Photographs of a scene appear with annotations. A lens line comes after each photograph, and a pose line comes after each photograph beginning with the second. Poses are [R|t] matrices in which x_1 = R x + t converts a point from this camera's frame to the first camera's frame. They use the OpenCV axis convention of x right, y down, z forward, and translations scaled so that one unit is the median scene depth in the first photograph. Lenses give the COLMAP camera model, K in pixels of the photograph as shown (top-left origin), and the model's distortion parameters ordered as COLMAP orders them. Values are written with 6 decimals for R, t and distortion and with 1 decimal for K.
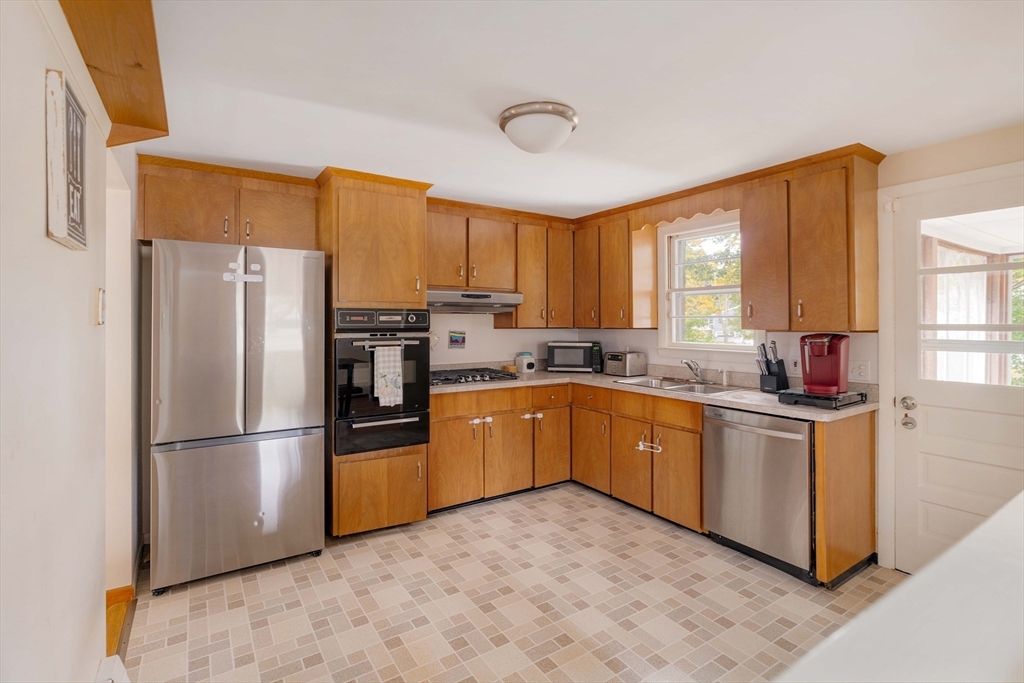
lens RADIAL K [[488.0, 0, 513.7], [0, 488.0, 320.0], [0, 0, 1]] dist [-0.002963, -0.000095]
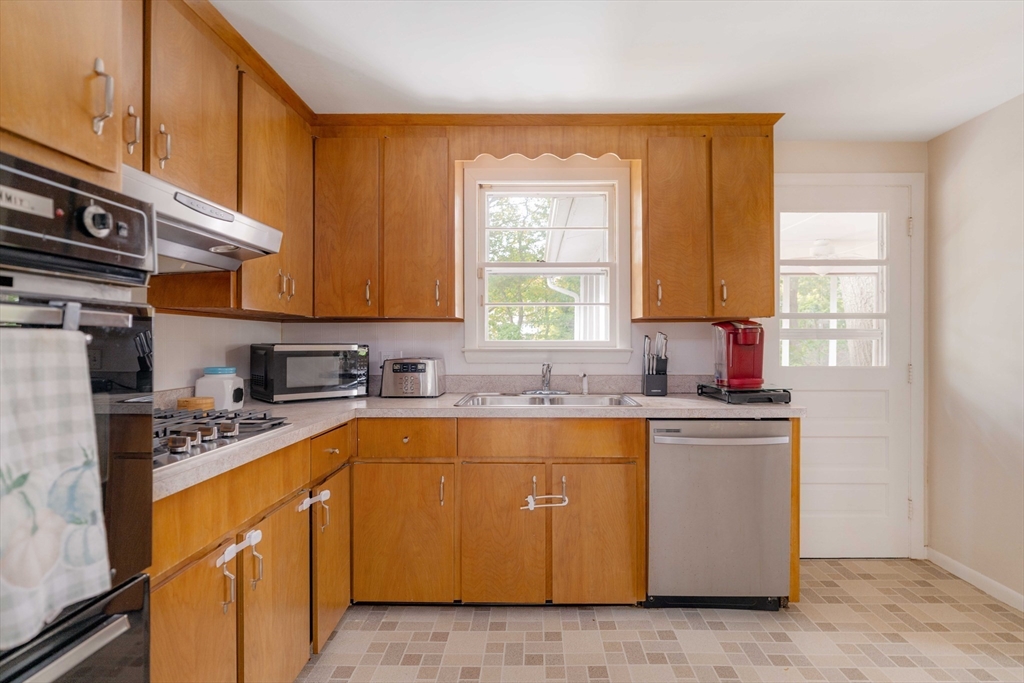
lens RADIAL K [[518.2, 0, 529.3], [0, 518.2, 341.7], [0, 0, 1]] dist [-0.001677, 0.000035]
pose [[0.555330, -0.000326, 0.831630, -0.307510], [-0.003861, 0.999988, 0.002970, 0.056124], [-0.831621, -0.004860, 0.555322, 0.686928]]
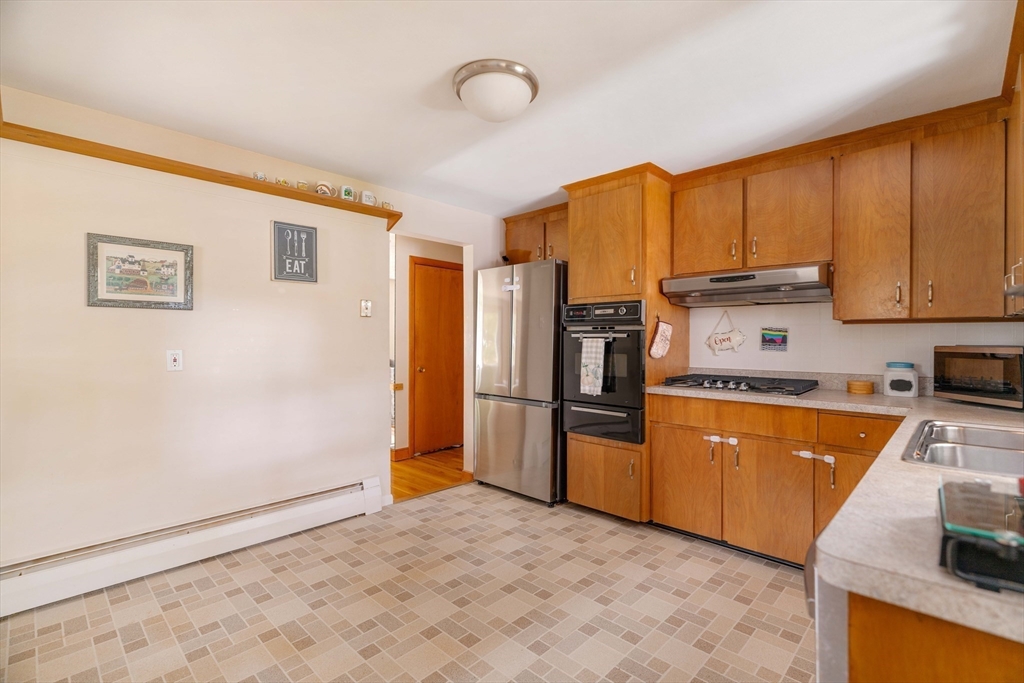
lens RADIAL K [[465.2, 0, 512.0], [0, 465.2, 341.5], [0, 0, 1]] dist [-0.001996, 0.000135]
pose [[0.226012, 0.004226, -0.974115, 0.654450], [-0.001181, 0.999991, 0.004064, 0.055439], [0.974124, 0.000232, 0.226015, 0.584553]]
